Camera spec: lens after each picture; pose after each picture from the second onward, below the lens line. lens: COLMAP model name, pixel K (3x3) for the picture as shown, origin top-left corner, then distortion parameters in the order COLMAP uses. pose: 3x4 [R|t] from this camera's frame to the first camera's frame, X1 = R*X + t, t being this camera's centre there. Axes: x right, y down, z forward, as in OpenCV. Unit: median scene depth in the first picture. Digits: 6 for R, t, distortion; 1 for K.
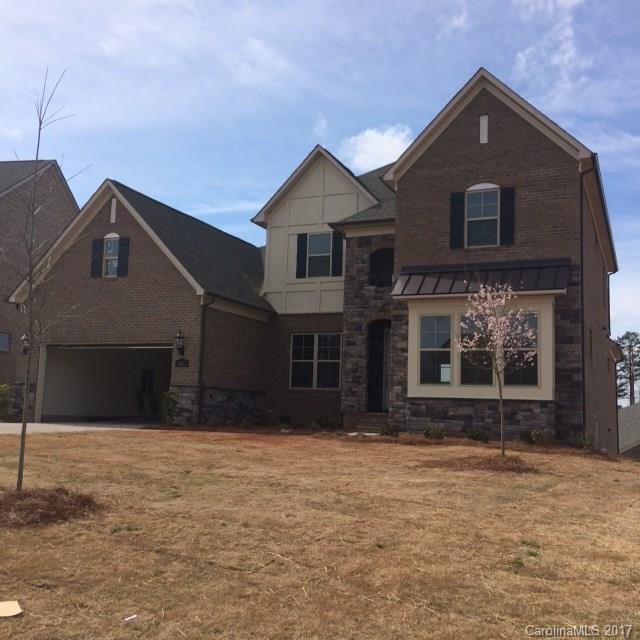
lens RADIAL K [[727.4, 0, 315.6], [0, 727.4, 321.8], [0, 0, 1]] dist [0.087301, 0.000000]
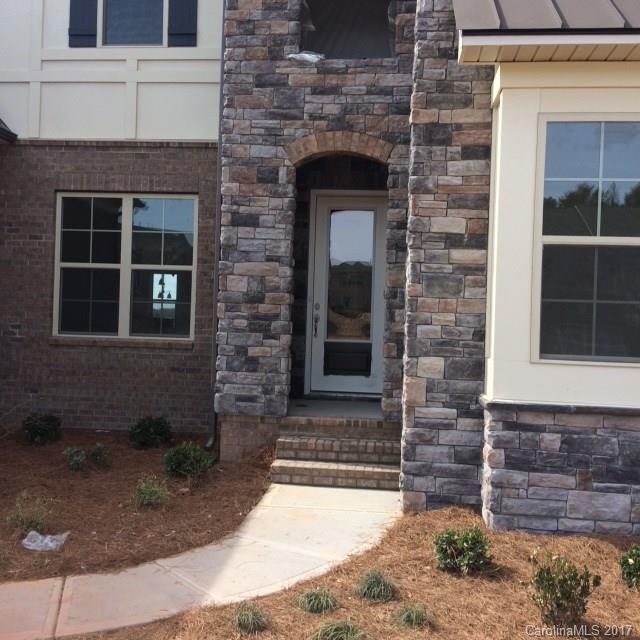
lens RADIAL K [[727.4, 0, 319.2], [0, 727.4, 318.9], [0, 0, 1]] dist [0.087301, 0.000000]
pose [[0.950024, -0.001961, 0.312170, -0.026948], [-0.038429, 0.991640, 0.123179, 0.032591], [-0.309802, -0.129020, 0.942007, 0.659125]]
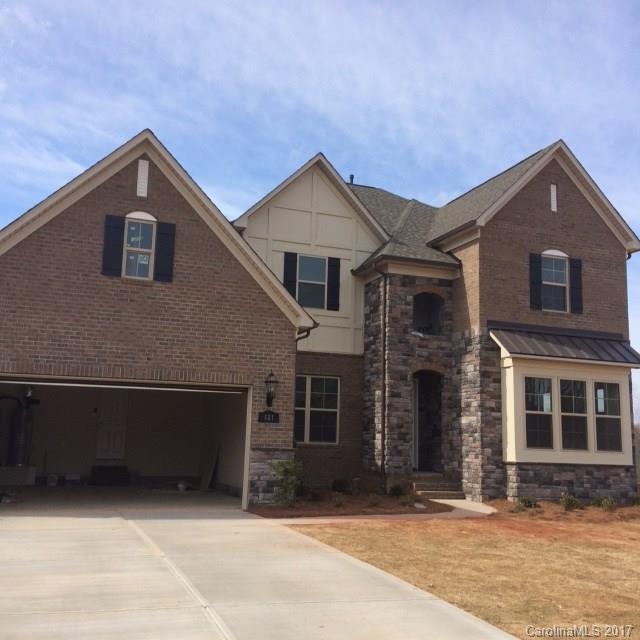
lens RADIAL K [[727.4, 0, 318.6], [0, 727.4, 318.6], [0, 0, 1]] dist [0.087301, 0.000000]
pose [[0.708166, 0.103104, 0.698477, -0.647823], [-0.091926, 0.994324, -0.053574, -0.006042], [-0.700036, -0.026269, 0.713624, 0.443245]]
